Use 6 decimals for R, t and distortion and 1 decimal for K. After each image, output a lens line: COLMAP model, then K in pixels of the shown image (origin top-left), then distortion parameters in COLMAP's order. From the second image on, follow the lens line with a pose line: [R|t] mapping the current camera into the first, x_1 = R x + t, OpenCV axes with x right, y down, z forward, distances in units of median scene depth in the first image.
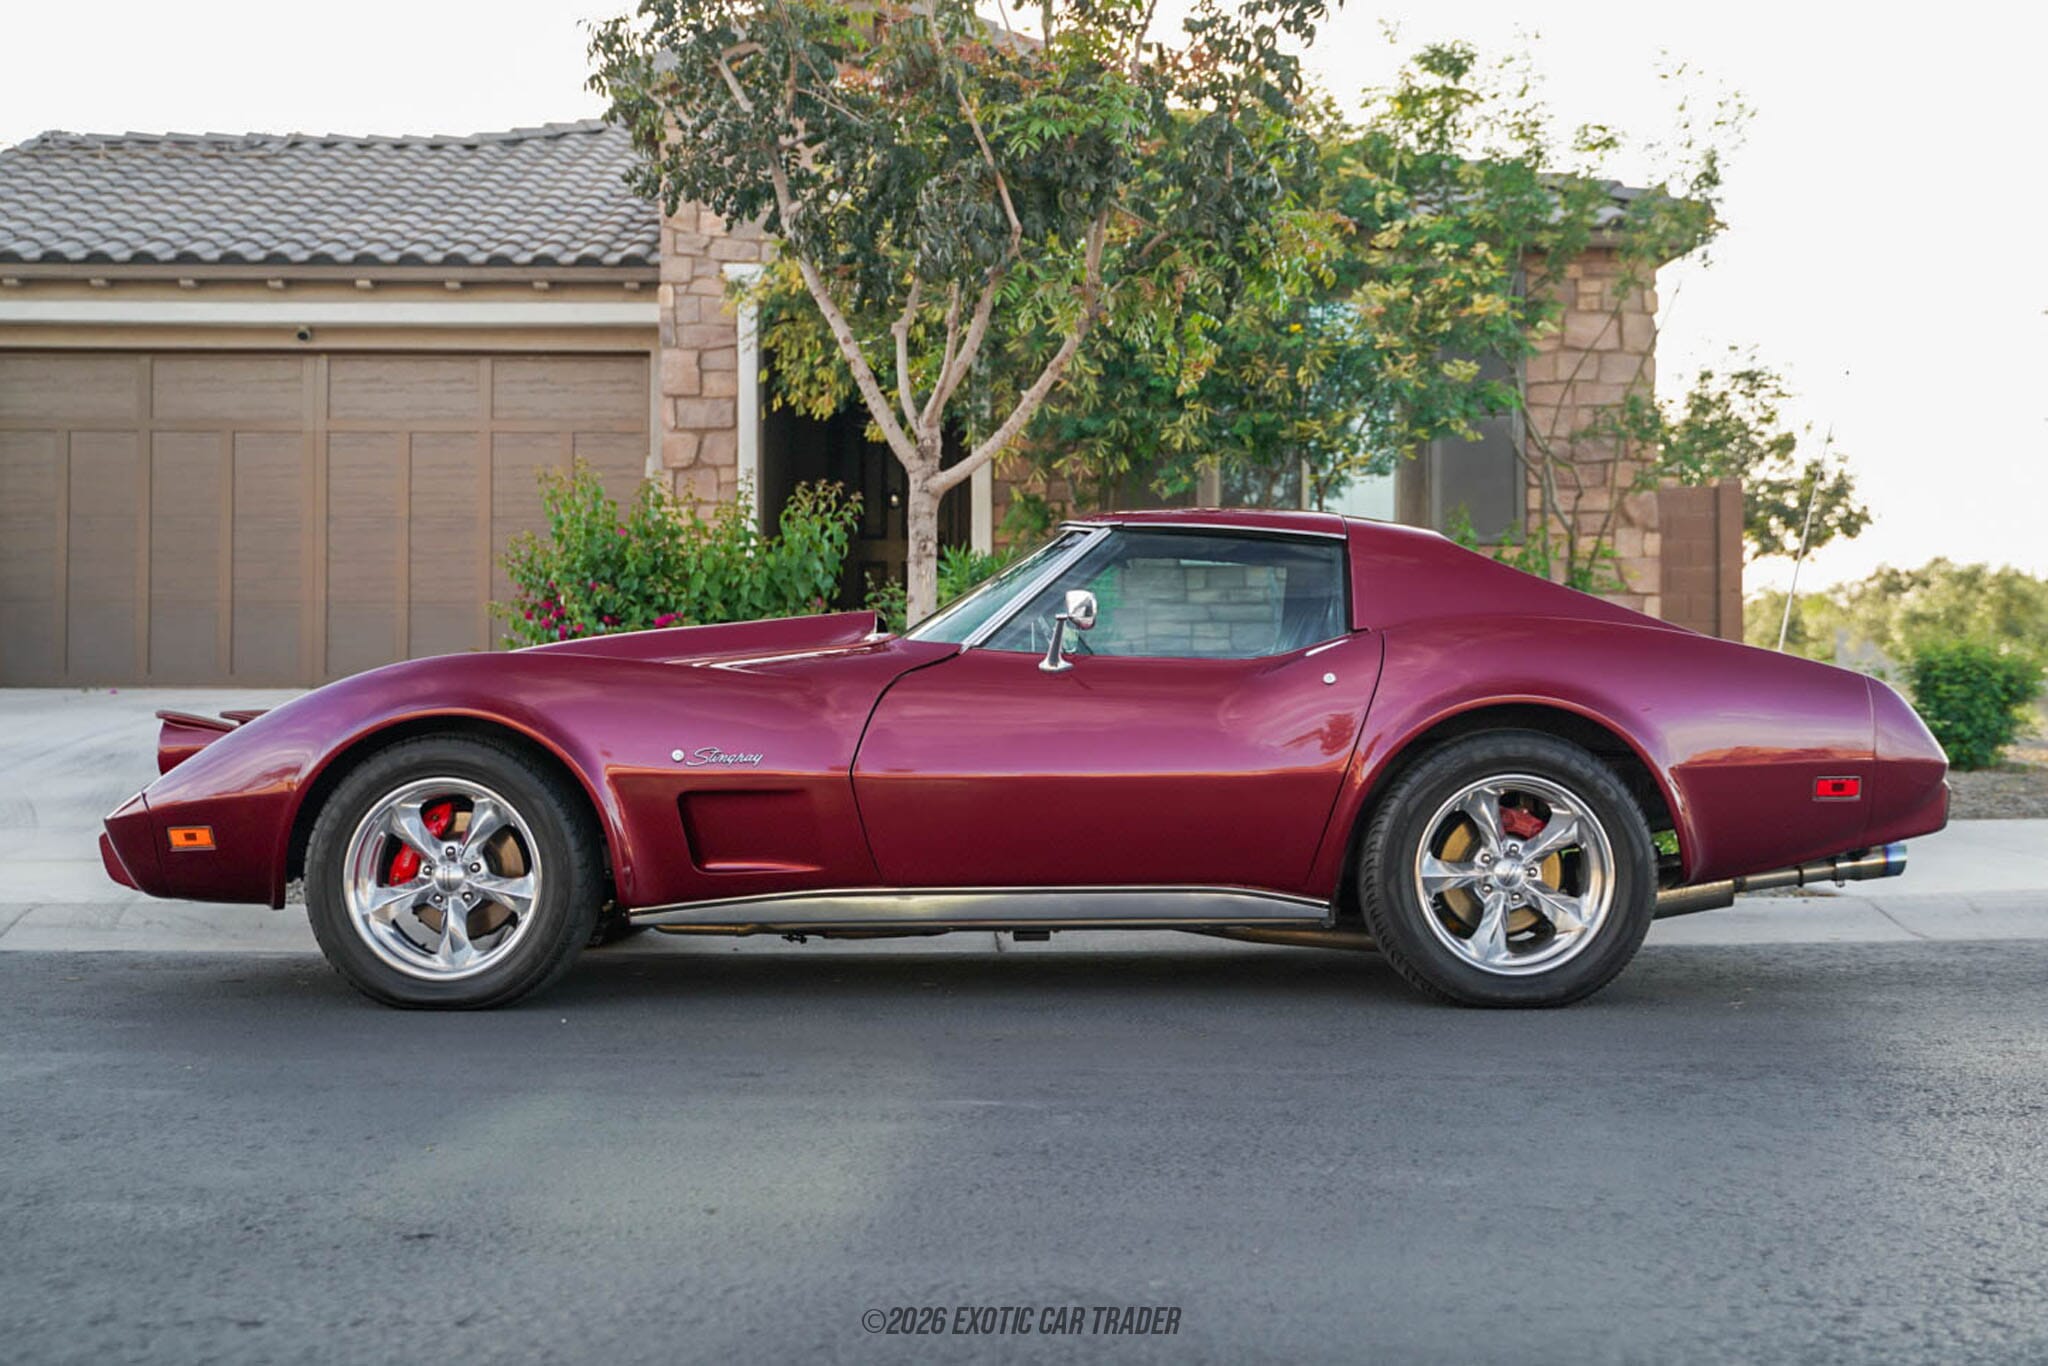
lens RADIAL K [[2267.2, 0, 1025.7], [0, 2267.2, 647.2], [0, 0, 1]] dist [-0.002550, 0.000000]
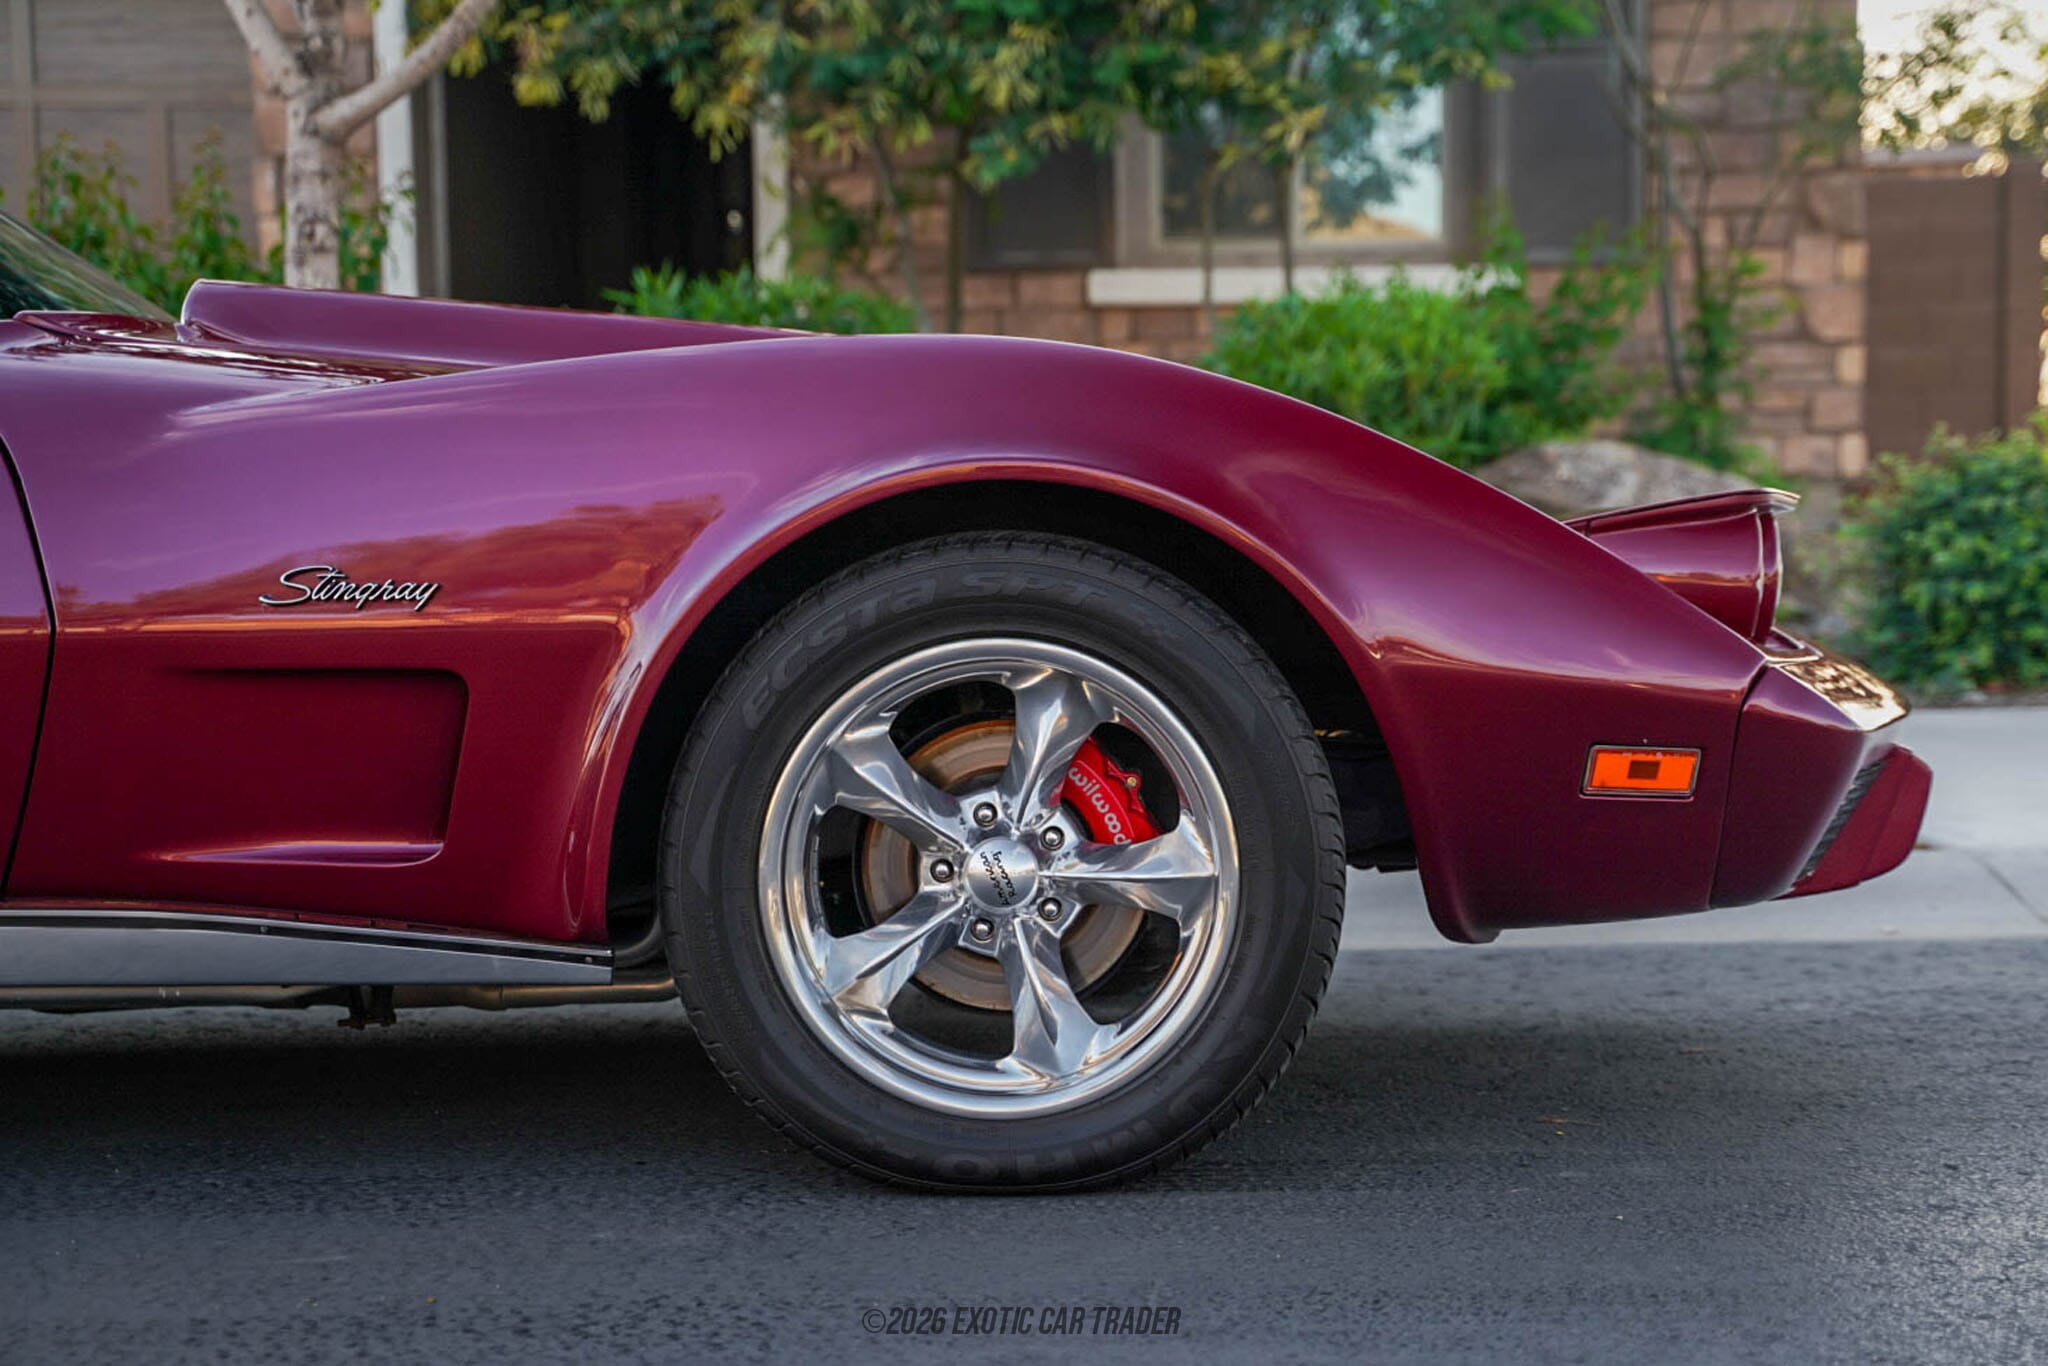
lens RADIAL K [[3175.6, 0, 1053.0], [0, 3175.6, 700.9], [0, 0, 1]] dist [0.147330, 0.000000]
pose [[0.999694, -0.009501, -0.022823, 0.234336], [0.011208, 0.997054, 0.075882, 0.018659], [0.022035, -0.076115, 0.996856, 0.319013]]
